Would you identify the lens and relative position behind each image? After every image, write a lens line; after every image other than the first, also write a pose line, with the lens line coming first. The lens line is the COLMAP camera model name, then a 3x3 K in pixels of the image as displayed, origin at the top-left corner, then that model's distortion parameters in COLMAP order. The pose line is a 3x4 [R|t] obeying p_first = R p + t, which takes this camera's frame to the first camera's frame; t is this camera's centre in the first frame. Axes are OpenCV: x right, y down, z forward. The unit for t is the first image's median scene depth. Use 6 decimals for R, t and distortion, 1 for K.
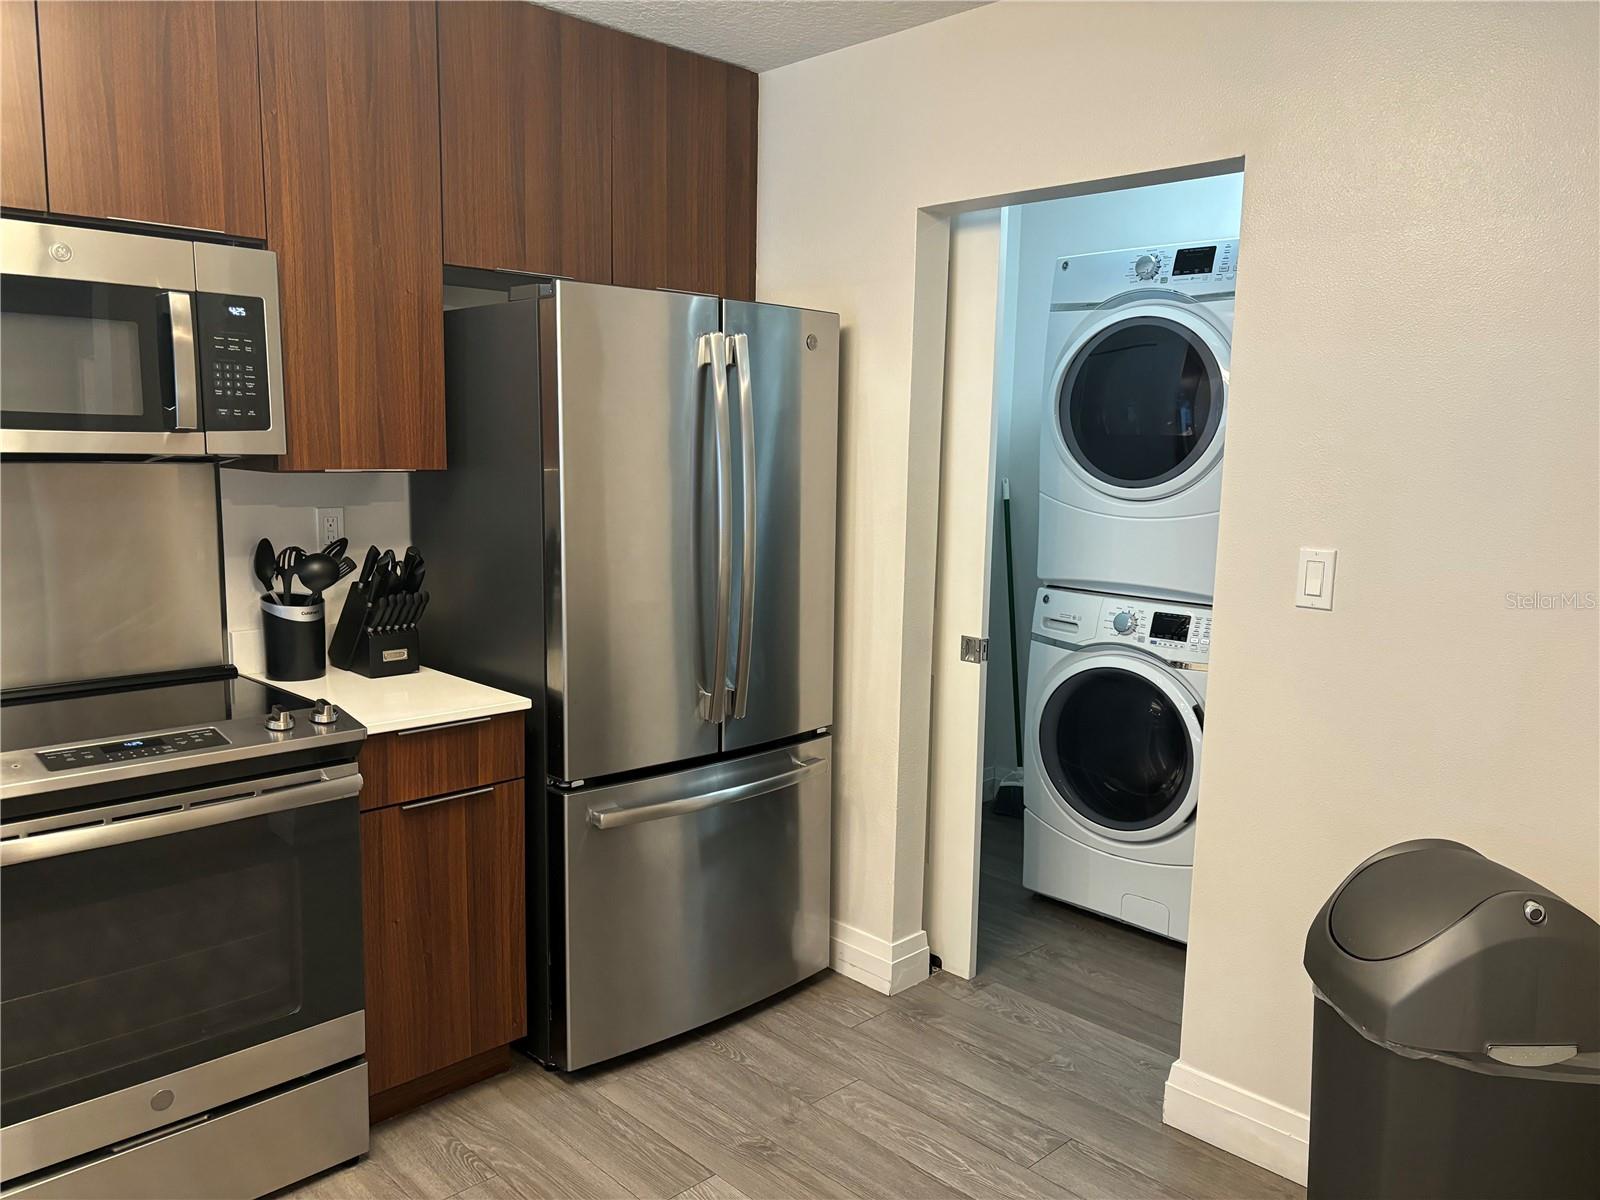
lens RADIAL K [[1209.0, 0, 800.2], [0, 1209.0, 610.3], [0, 0, 1]] dist [0.061826, -0.063170]
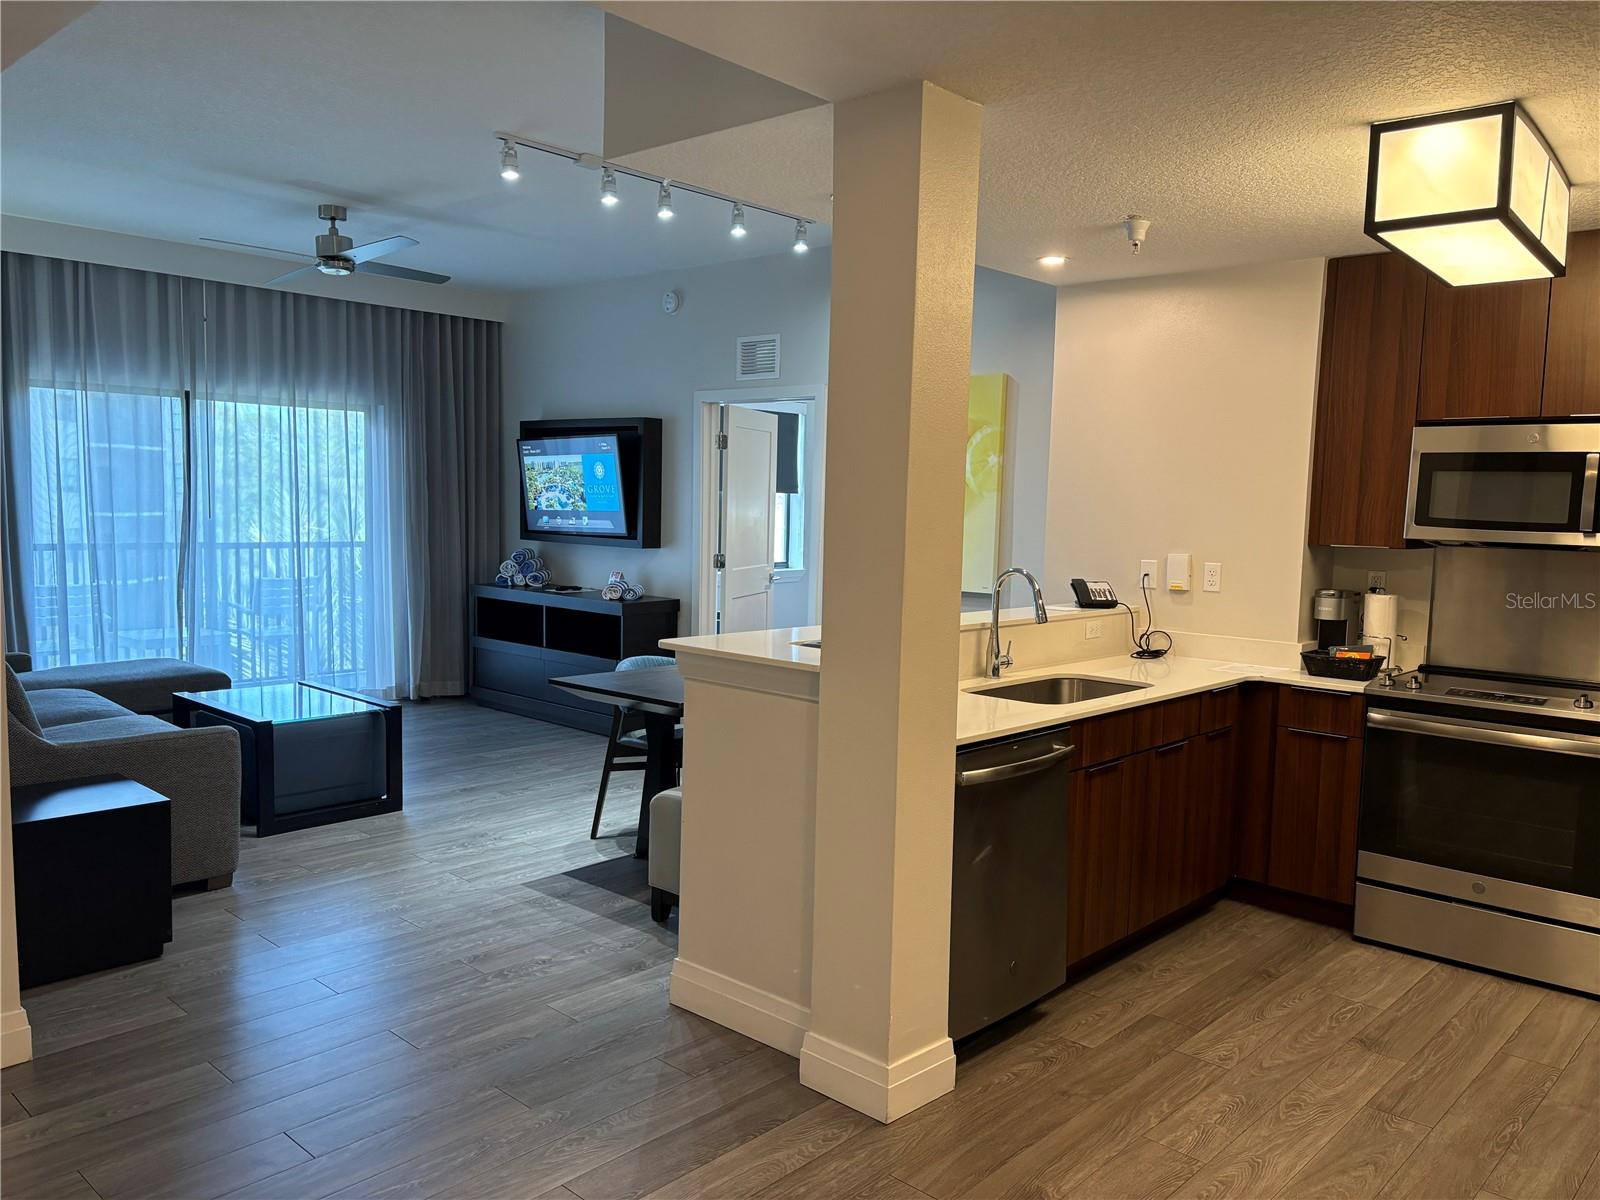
lens RADIAL K [[1209.0, 0, 800.2], [0, 1209.0, 610.3], [0, 0, 1]] dist [0.061826, -0.063170]
pose [[0.061211, 0.072474, -0.995490, 0.997651], [-0.163784, 0.984571, 0.061608, 0.031169], [0.984595, 0.159275, 0.072136, -0.168494]]
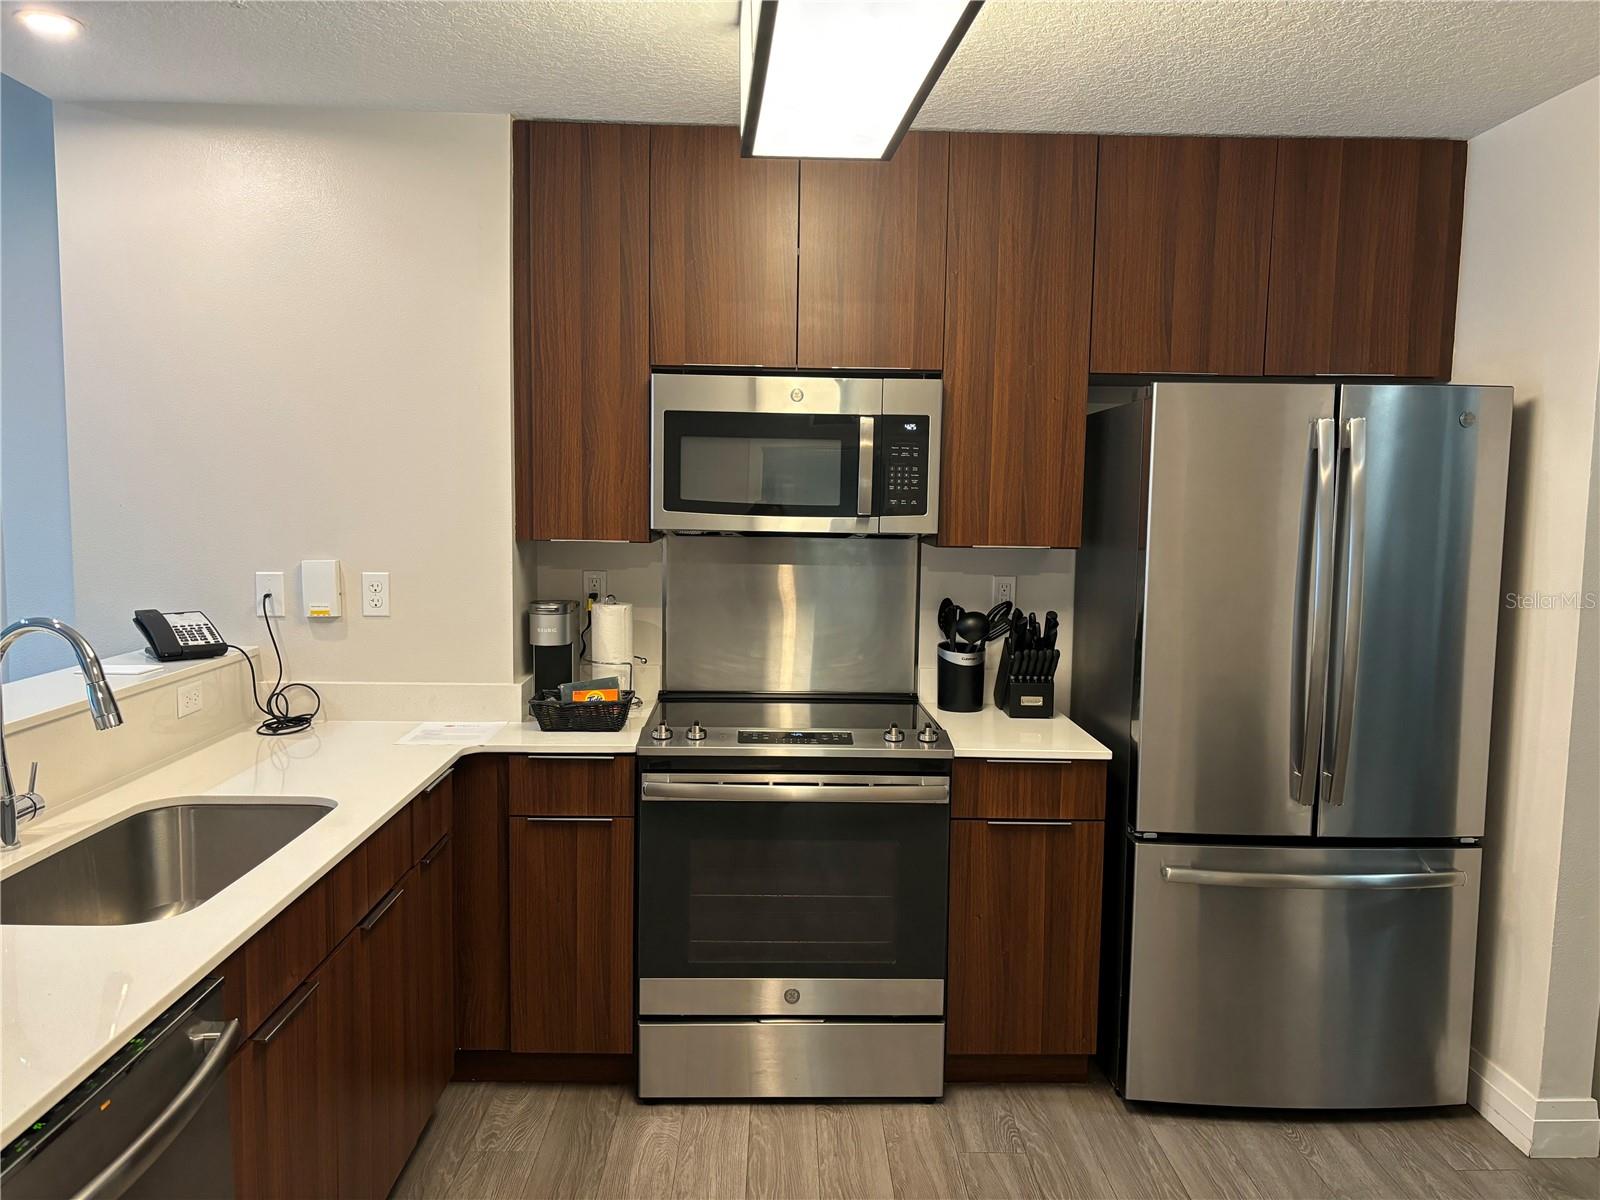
lens RADIAL K [[1209.0, 0, 800.2], [0, 1209.0, 610.3], [0, 0, 1]] dist [0.061826, -0.063170]
pose [[0.736512, 0.057832, -0.673948, 0.315695], [-0.095373, 0.995264, -0.018822, -0.008114], [0.669667, 0.078139, 0.738539, -0.035706]]
